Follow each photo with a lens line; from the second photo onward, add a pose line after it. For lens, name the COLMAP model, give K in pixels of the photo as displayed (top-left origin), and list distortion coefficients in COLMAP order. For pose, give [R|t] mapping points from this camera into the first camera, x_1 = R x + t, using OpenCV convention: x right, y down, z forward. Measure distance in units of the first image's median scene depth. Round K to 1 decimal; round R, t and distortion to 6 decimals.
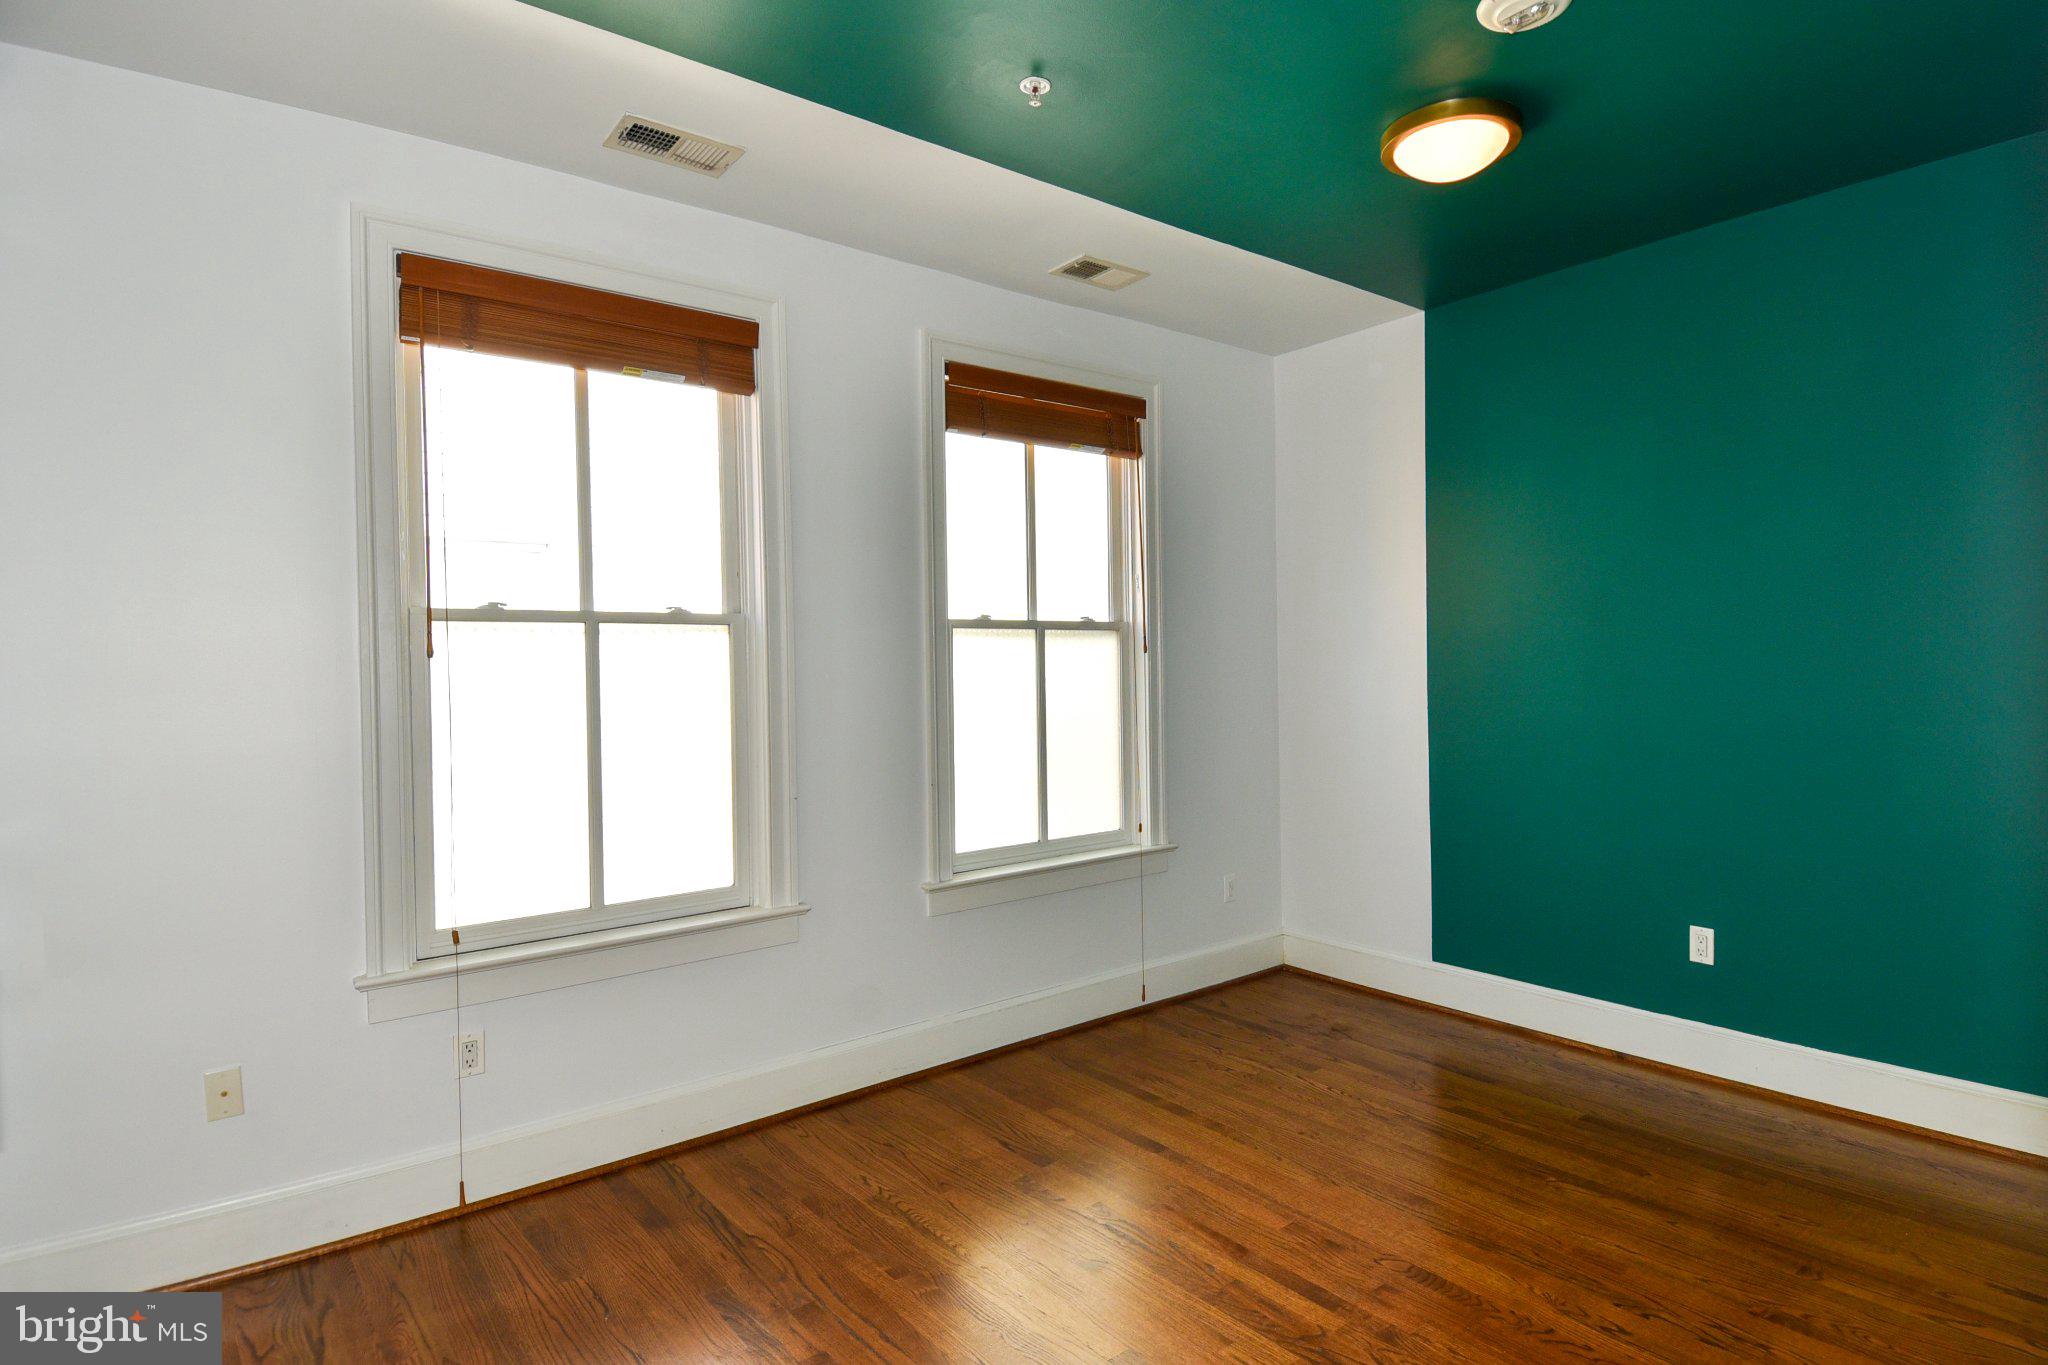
lens RADIAL K [[1096.9, 0, 1045.0], [0, 1096.9, 689.8], [0, 0, 1]] dist [0.037800, -0.042103]
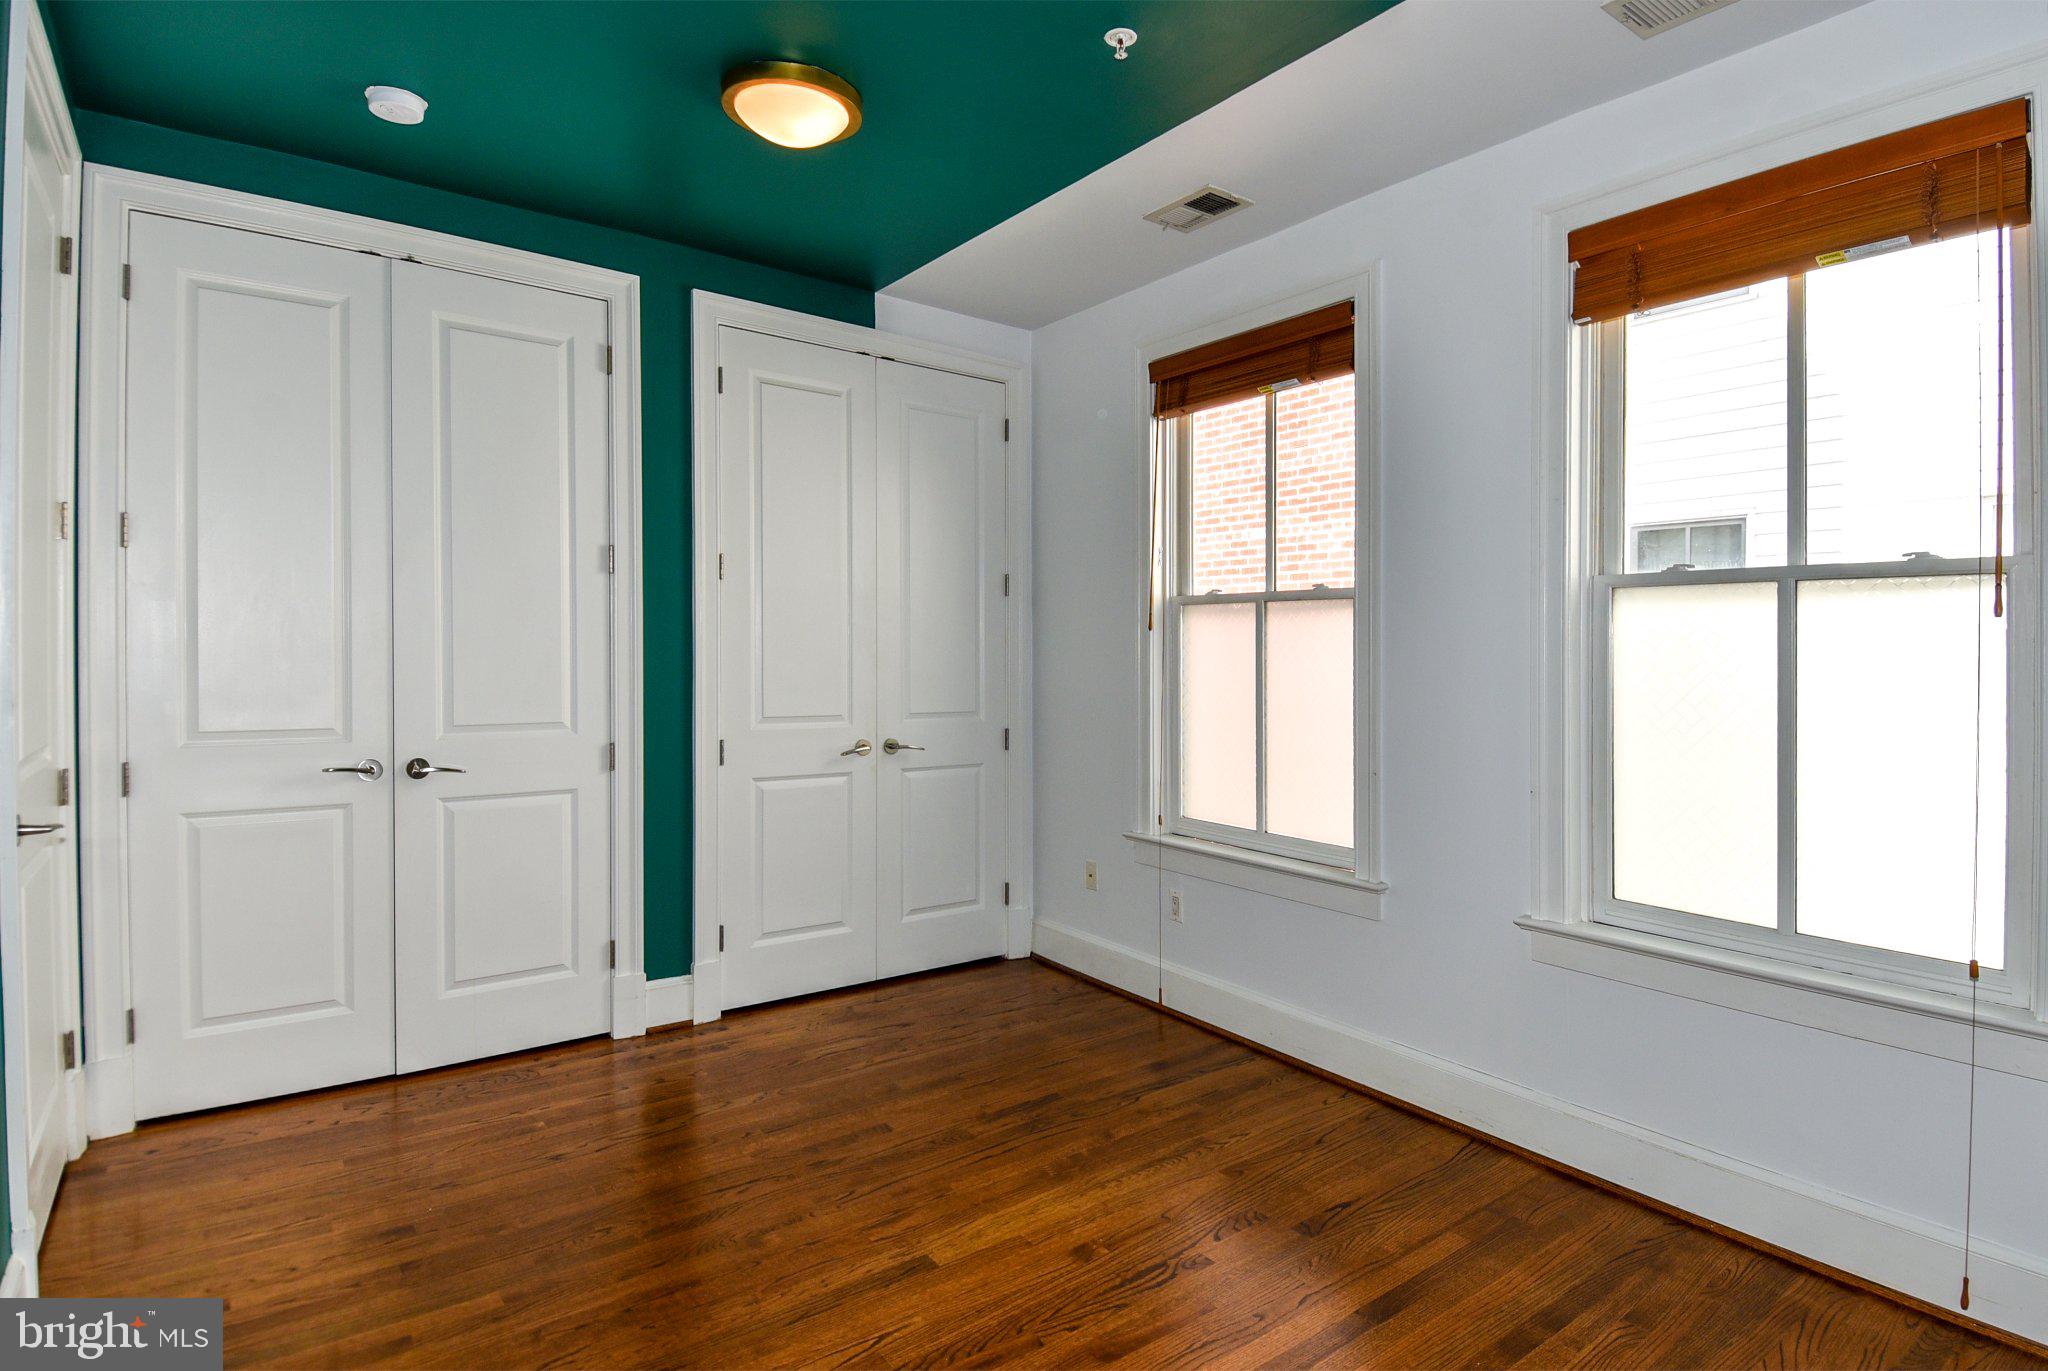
lens RADIAL K [[1096.9, 0, 1037.9], [0, 1096.9, 681.7], [0, 0, 1]] dist [0.037800, -0.042103]
pose [[-0.054029, 0.058136, -0.996846, 0.848424], [-0.015959, 0.998126, 0.059076, -0.042523], [0.998412, 0.019101, -0.053000, 0.838368]]
